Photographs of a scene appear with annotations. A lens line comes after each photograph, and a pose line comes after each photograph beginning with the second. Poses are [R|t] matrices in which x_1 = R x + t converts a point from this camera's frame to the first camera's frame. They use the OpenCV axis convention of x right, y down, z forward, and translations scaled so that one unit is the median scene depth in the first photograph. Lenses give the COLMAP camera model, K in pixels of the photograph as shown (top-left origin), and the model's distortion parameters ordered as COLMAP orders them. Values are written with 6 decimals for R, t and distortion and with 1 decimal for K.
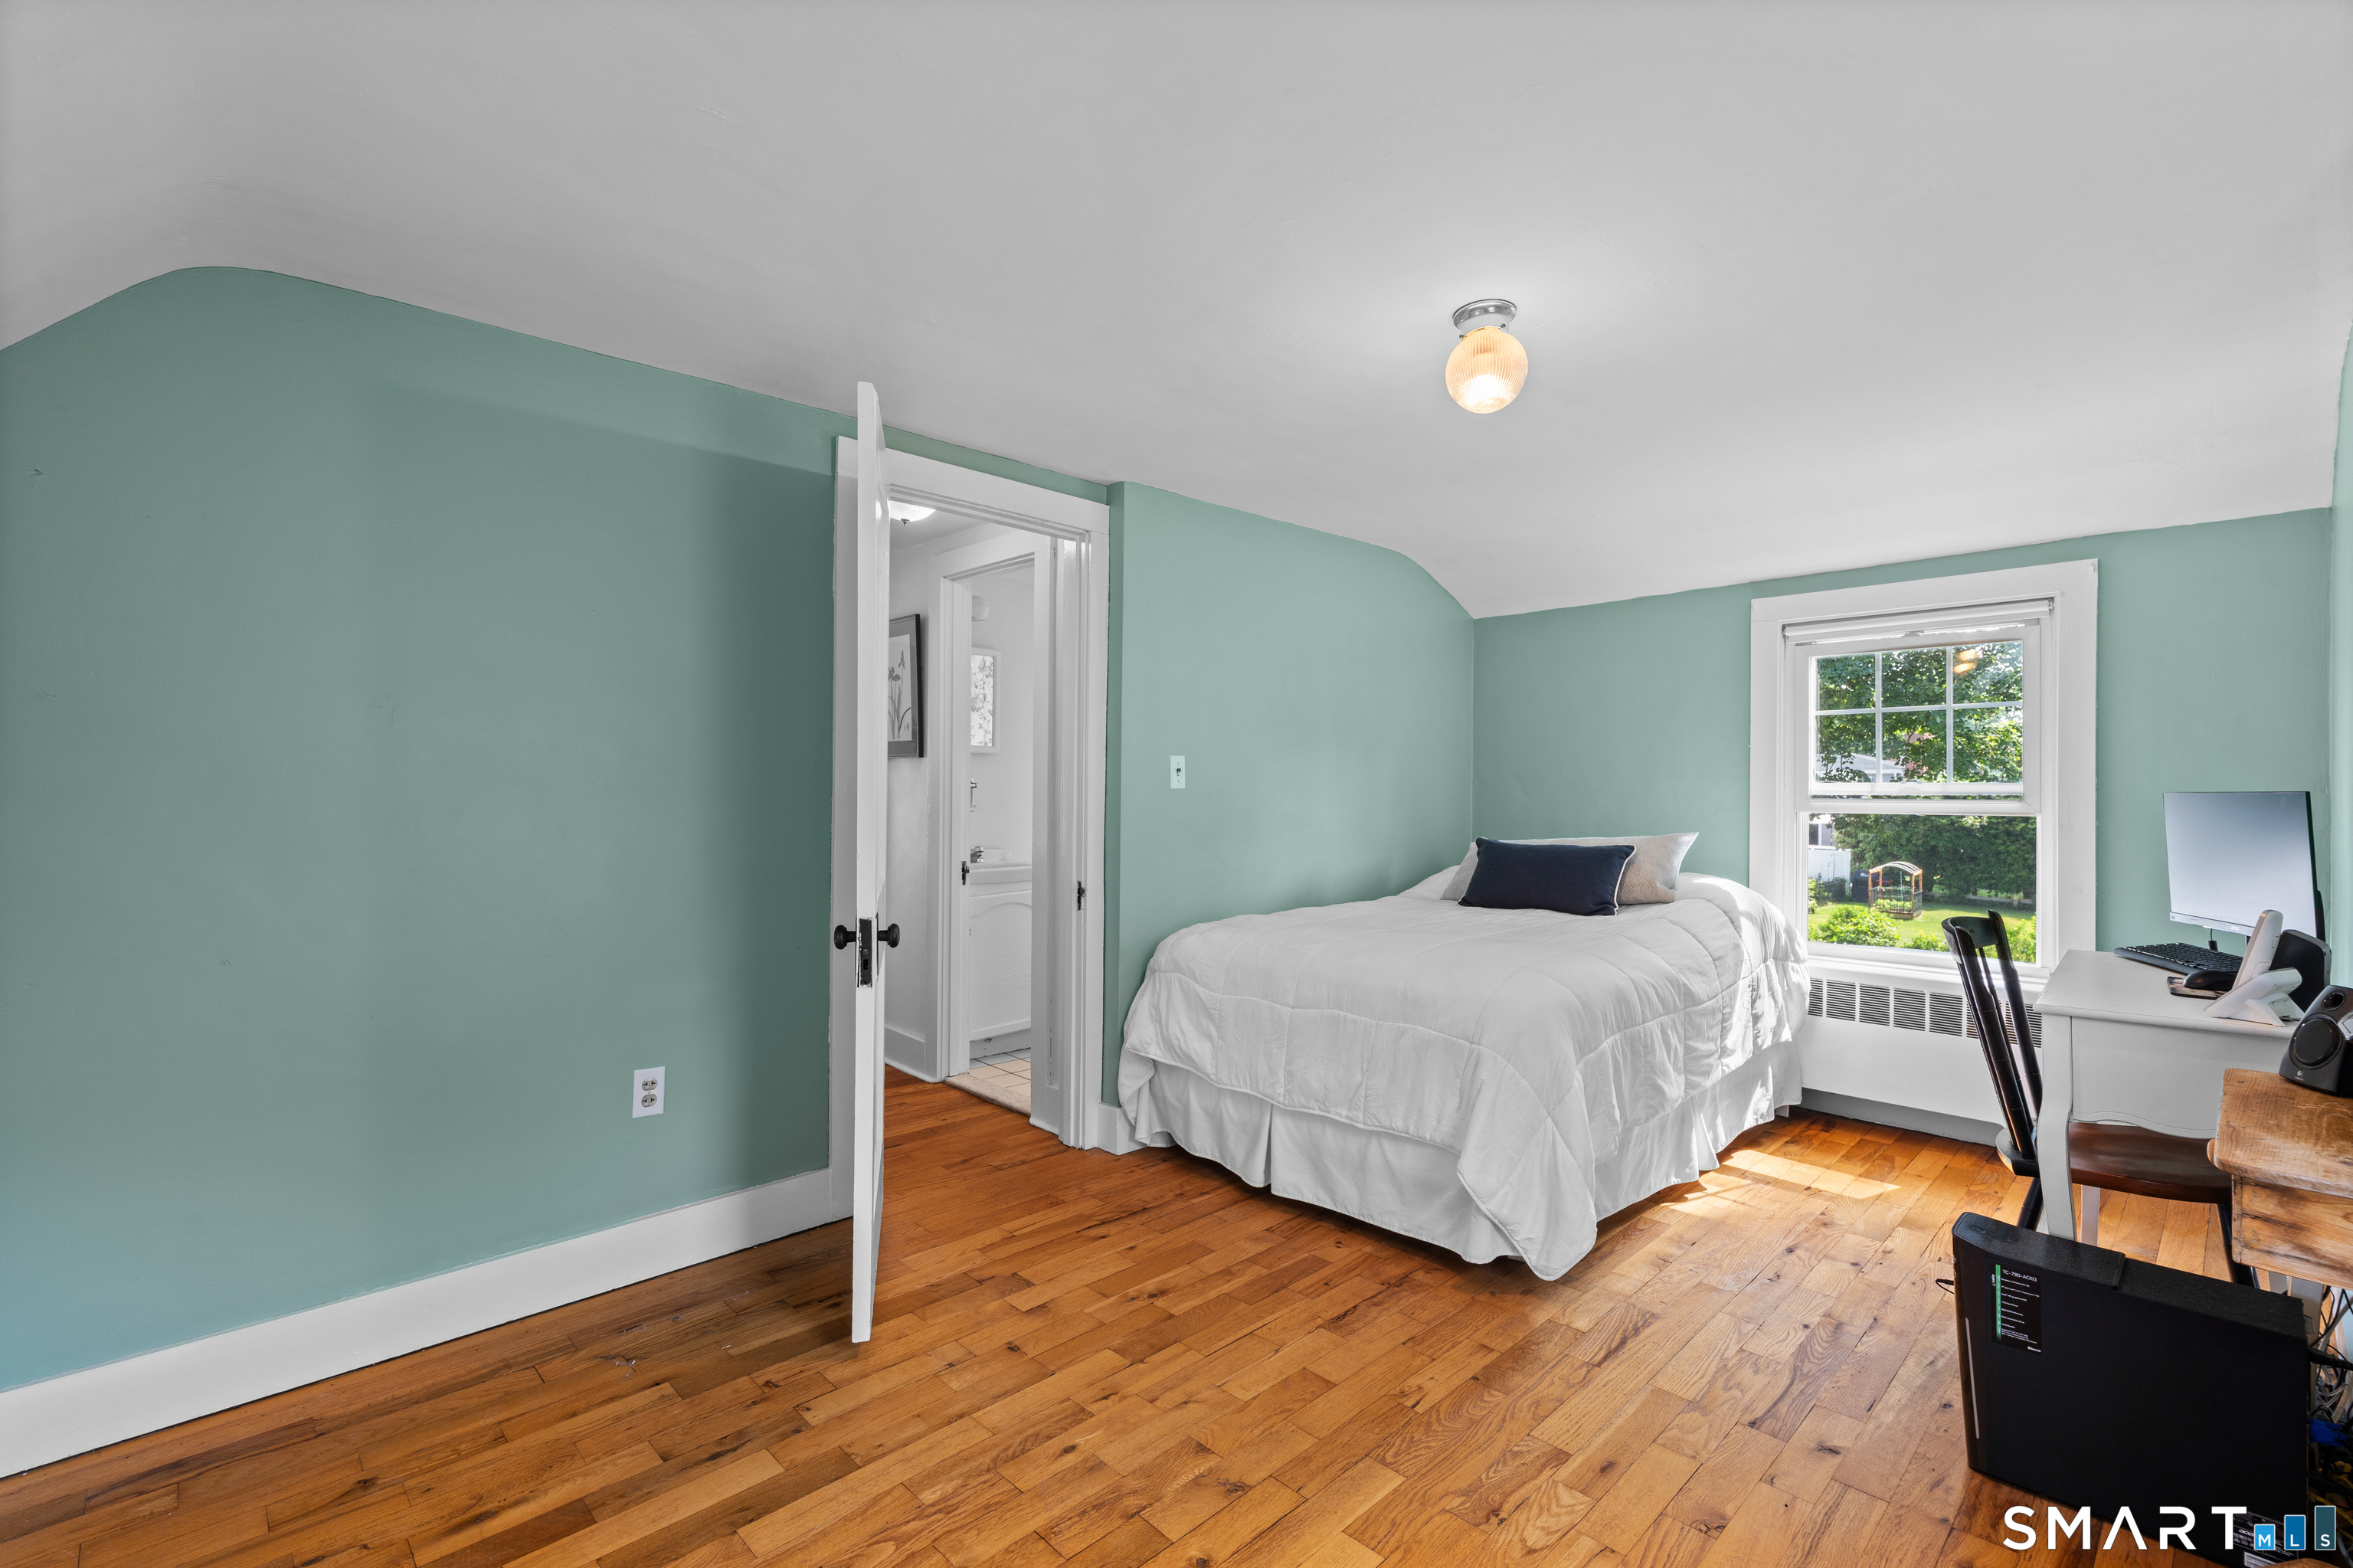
lens RADIAL K [[1048.7, 0, 1176.5], [0, 1048.7, 784.0], [0, 0, 1]] dist [-0.002673, 0.000905]
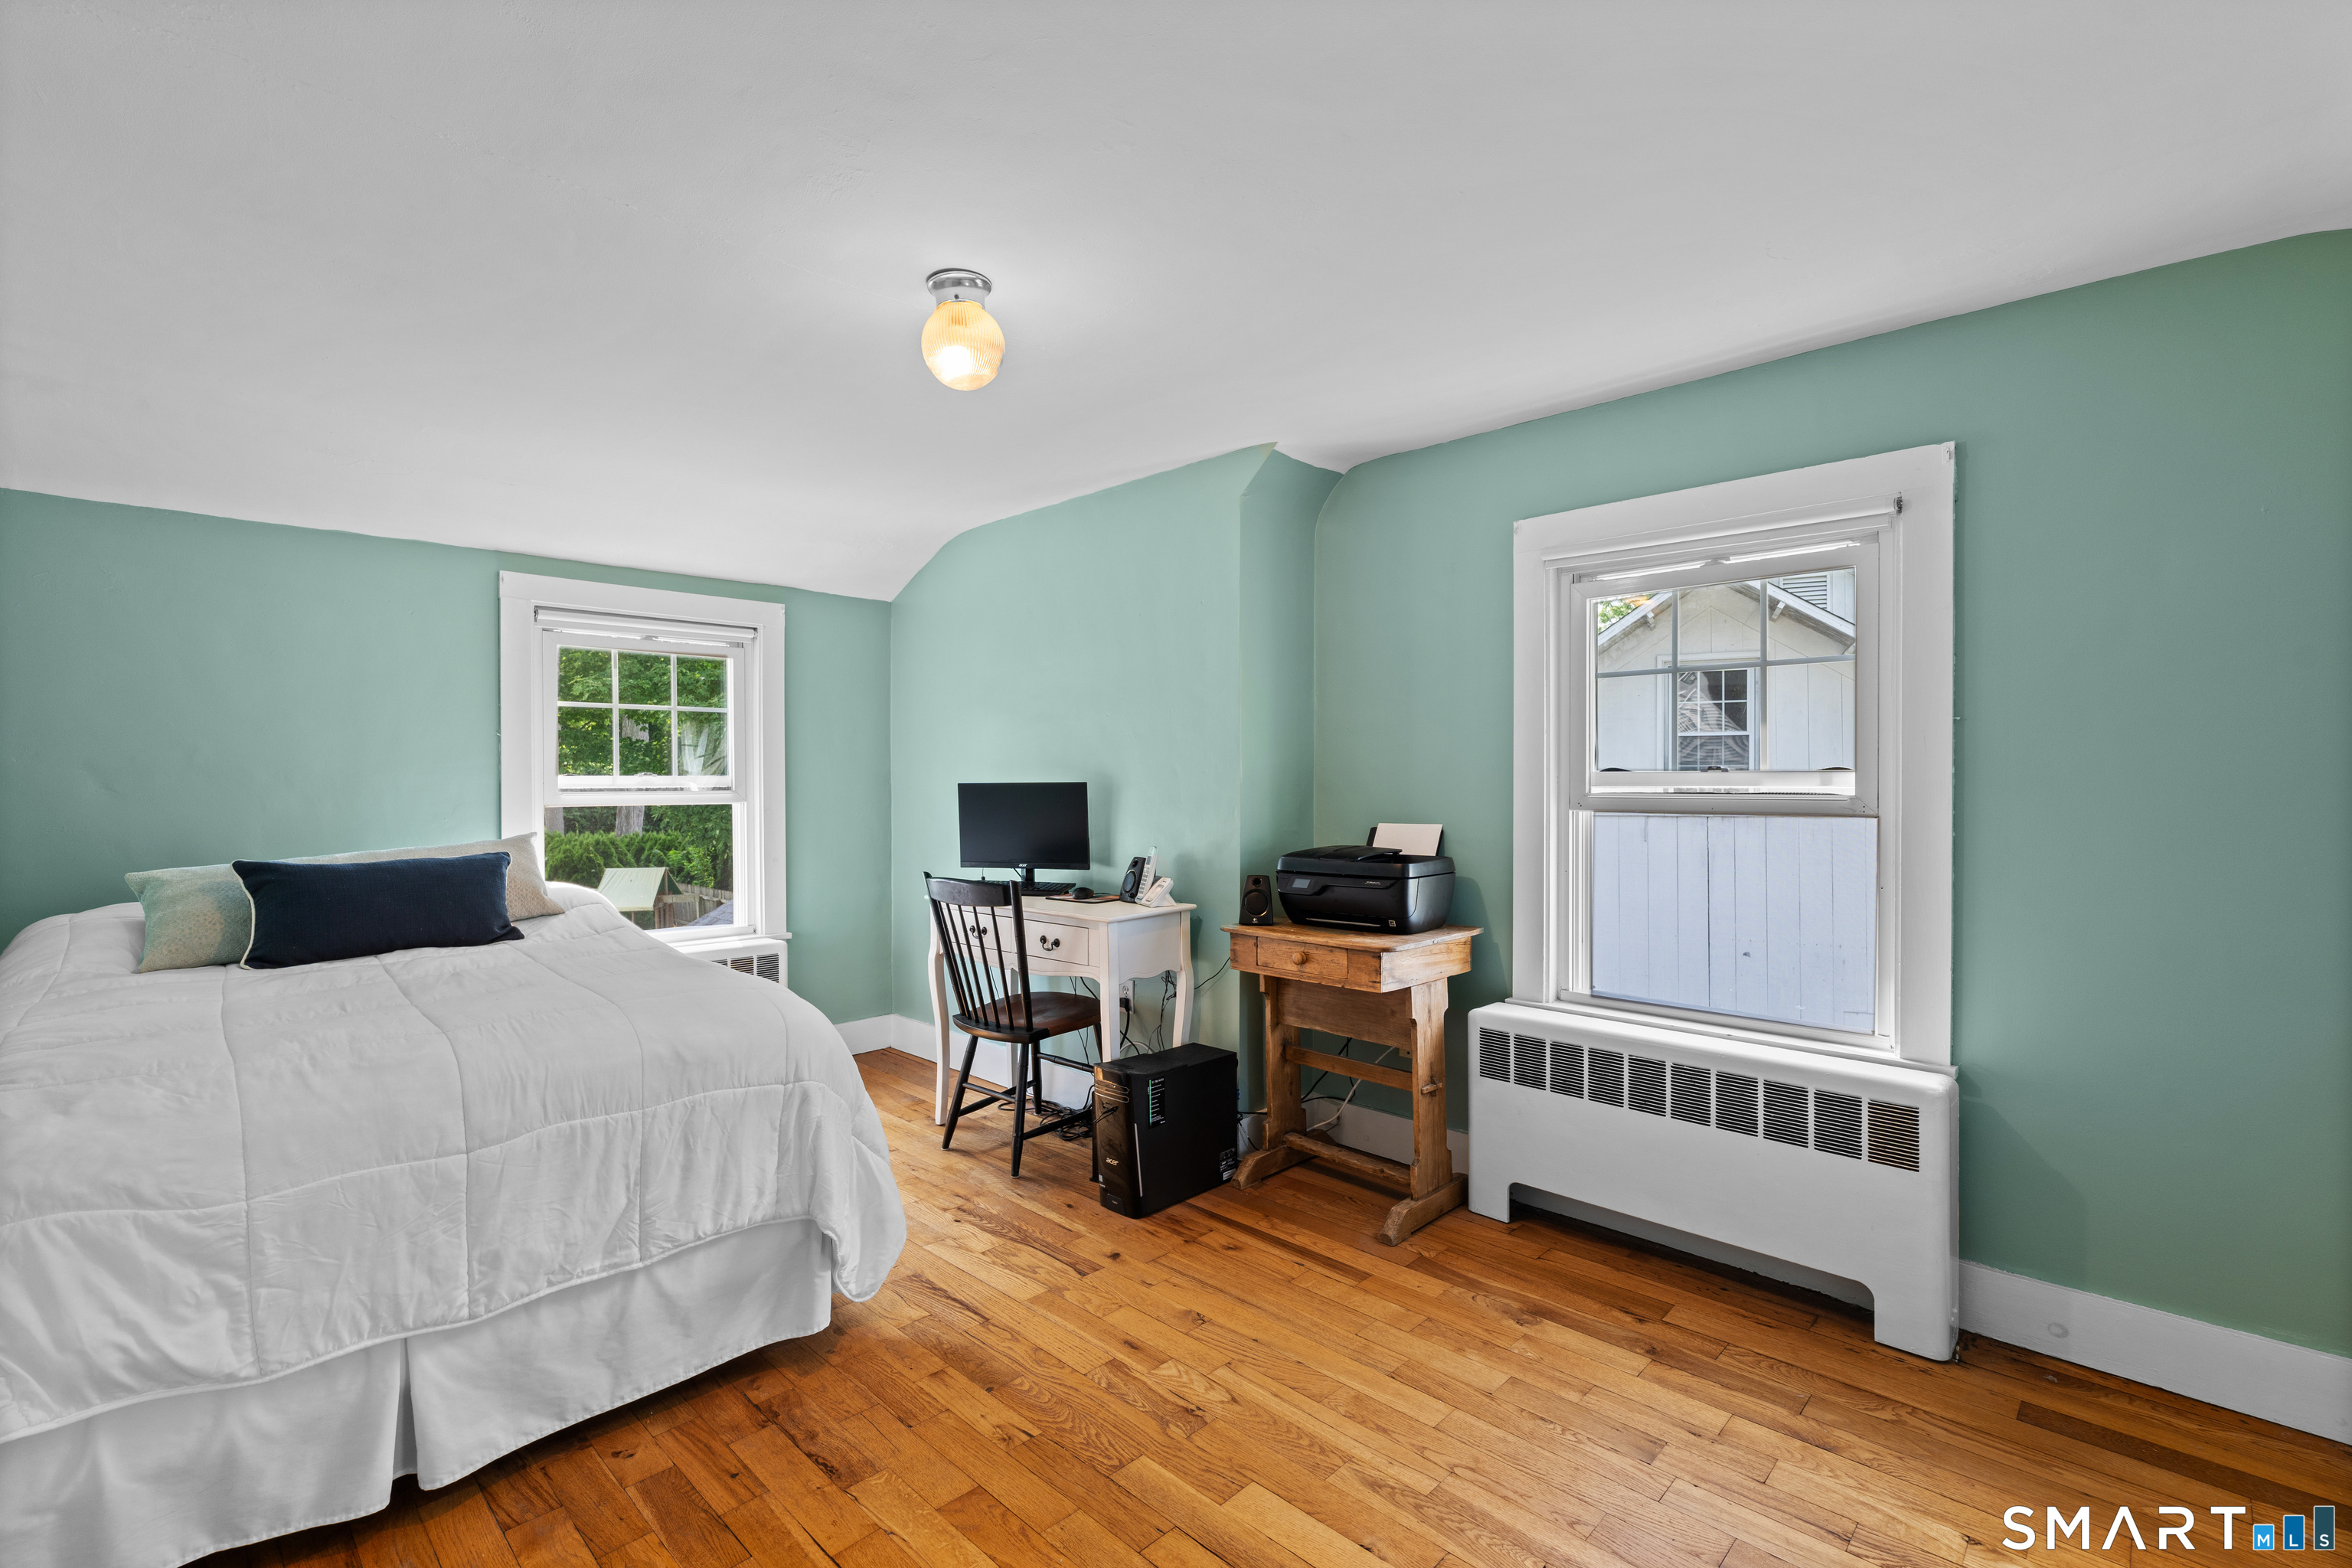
lens RADIAL K [[1115.3, 0, 1097.4], [0, 1115.3, 786.7], [0, 0, 1]] dist [-0.000806, 0.000323]
pose [[-0.027929, -0.006180, 0.999591, -0.598359], [-0.000848, 0.999981, 0.006159, 0.002500], [-0.999610, -0.000676, -0.027934, 0.745714]]
